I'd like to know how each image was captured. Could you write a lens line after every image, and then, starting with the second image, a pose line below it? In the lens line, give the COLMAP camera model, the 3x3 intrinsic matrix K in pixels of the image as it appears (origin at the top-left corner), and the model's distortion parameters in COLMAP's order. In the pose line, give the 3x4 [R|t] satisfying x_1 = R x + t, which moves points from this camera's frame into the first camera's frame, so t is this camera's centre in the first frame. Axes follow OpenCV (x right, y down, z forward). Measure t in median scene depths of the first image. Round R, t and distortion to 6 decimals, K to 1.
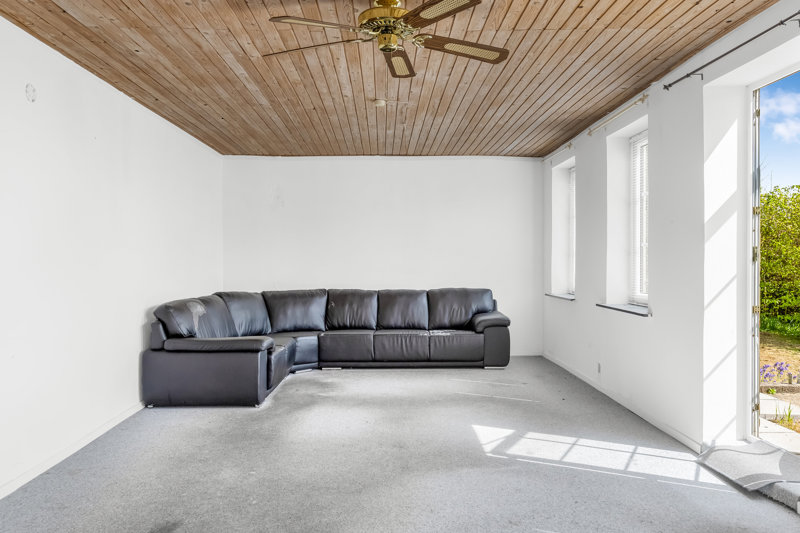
lens RADIAL K [[645.1, 0, 400.1], [0, 645.1, 265.4], [0, 0, 1]] dist [-0.001702, -0.000522]
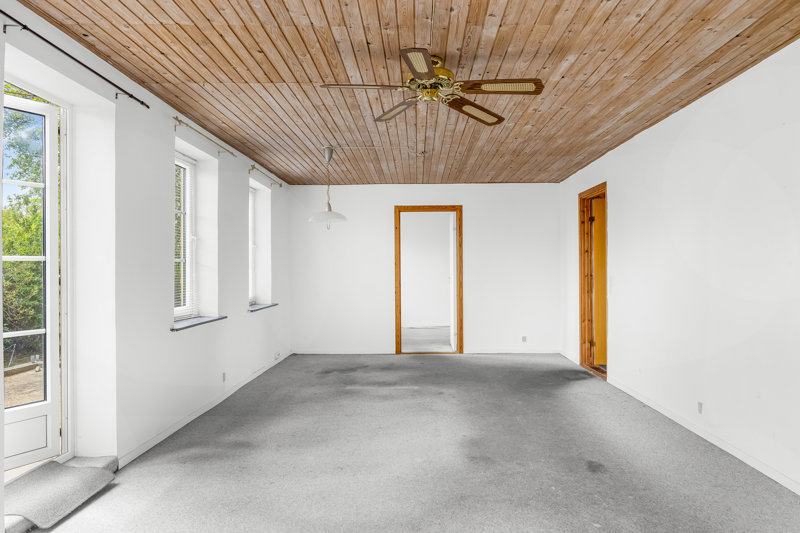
lens RADIAL K [[559.6, 0, 400.8], [0, 559.6, 266.8], [0, 0, 1]] dist [0.002107, -0.000324]
pose [[-0.998627, 0.008827, 0.051641, -0.013275], [0.009292, 0.999918, 0.008773, -0.026910], [-0.051559, 0.009241, -0.998627, 1.851840]]
